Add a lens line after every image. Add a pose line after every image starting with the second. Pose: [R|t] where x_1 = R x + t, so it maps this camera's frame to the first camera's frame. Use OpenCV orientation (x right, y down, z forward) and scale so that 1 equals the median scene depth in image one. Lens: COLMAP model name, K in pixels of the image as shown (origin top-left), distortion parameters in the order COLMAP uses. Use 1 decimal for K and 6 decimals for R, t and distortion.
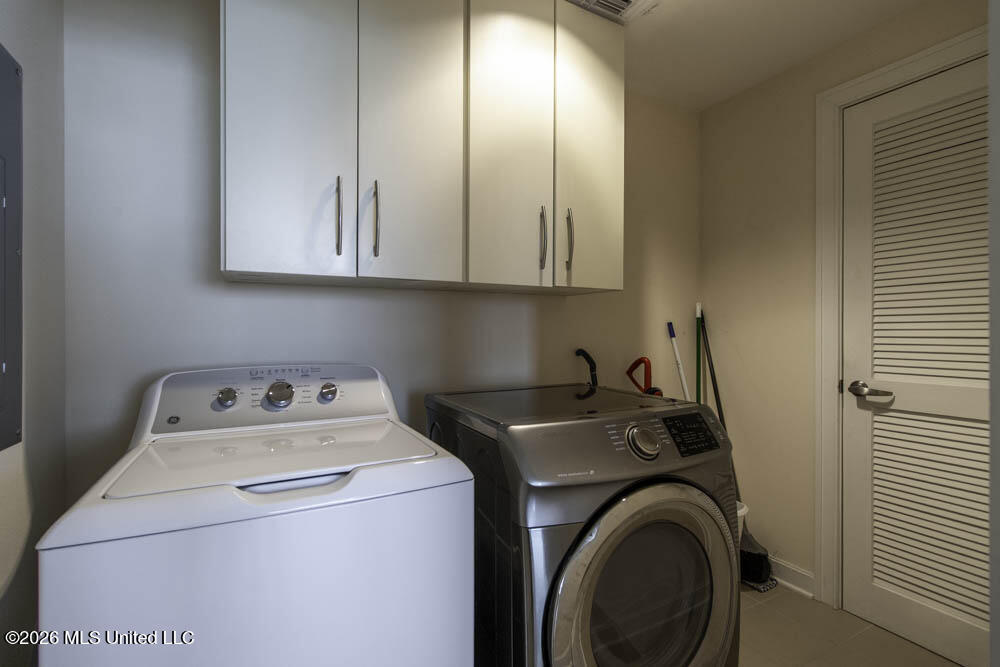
lens RADIAL K [[467.4, 0, 497.3], [0, 467.4, 330.9], [0, 0, 1]] dist [-0.000083, -0.000120]
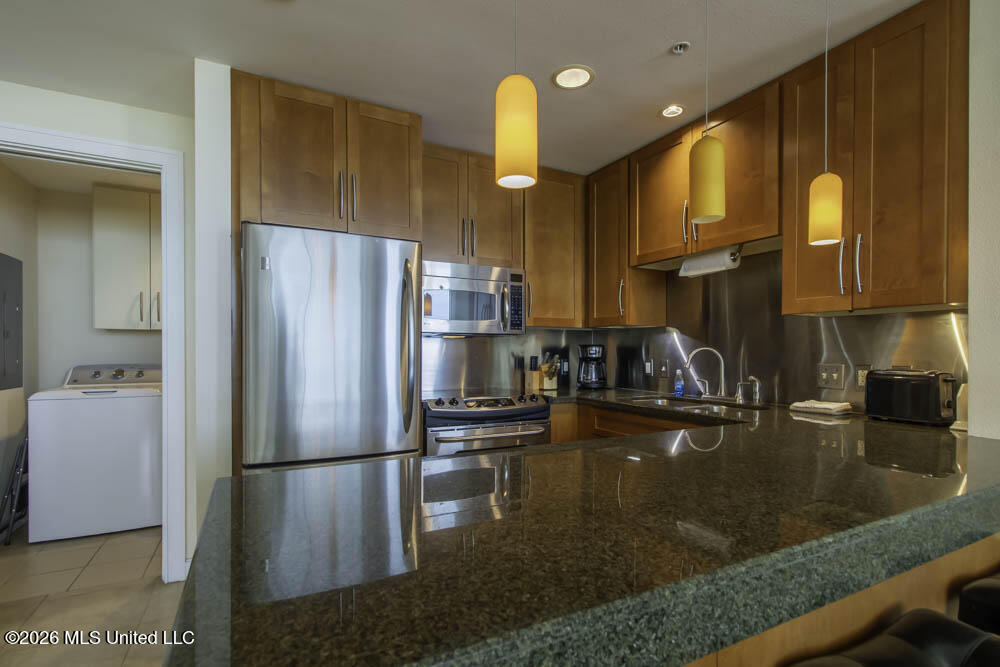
lens RADIAL K [[478.1, 0, 486.1], [0, 478.1, 349.8], [0, 0, 1]] dist [-0.001158, -0.000552]
pose [[0.999930, 0.001420, -0.011722, 1.601443], [-0.001390, 0.999996, 0.002550, -0.015691], [0.011725, -0.002533, 0.999928, -1.628063]]
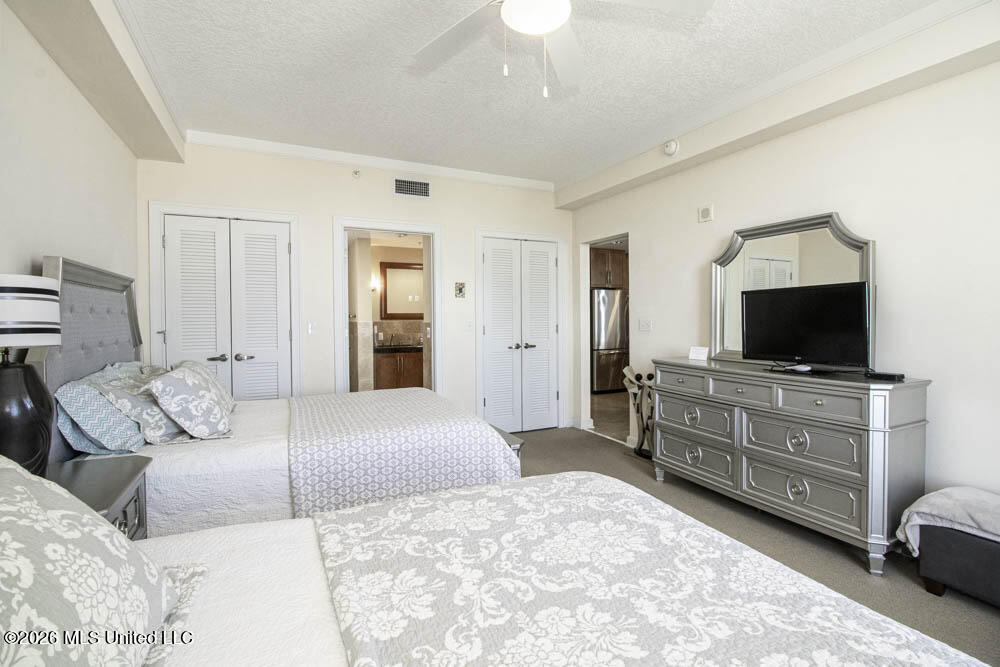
lens RADIAL K [[467.4, 0, 497.3], [0, 467.4, 330.9], [0, 0, 1]] dist [-0.000083, -0.000120]
pose [[0.999495, -0.009159, -0.030422, -0.096425], [0.010051, 0.999520, 0.029316, -0.064560], [0.030139, -0.029607, 0.999107, -5.749908]]
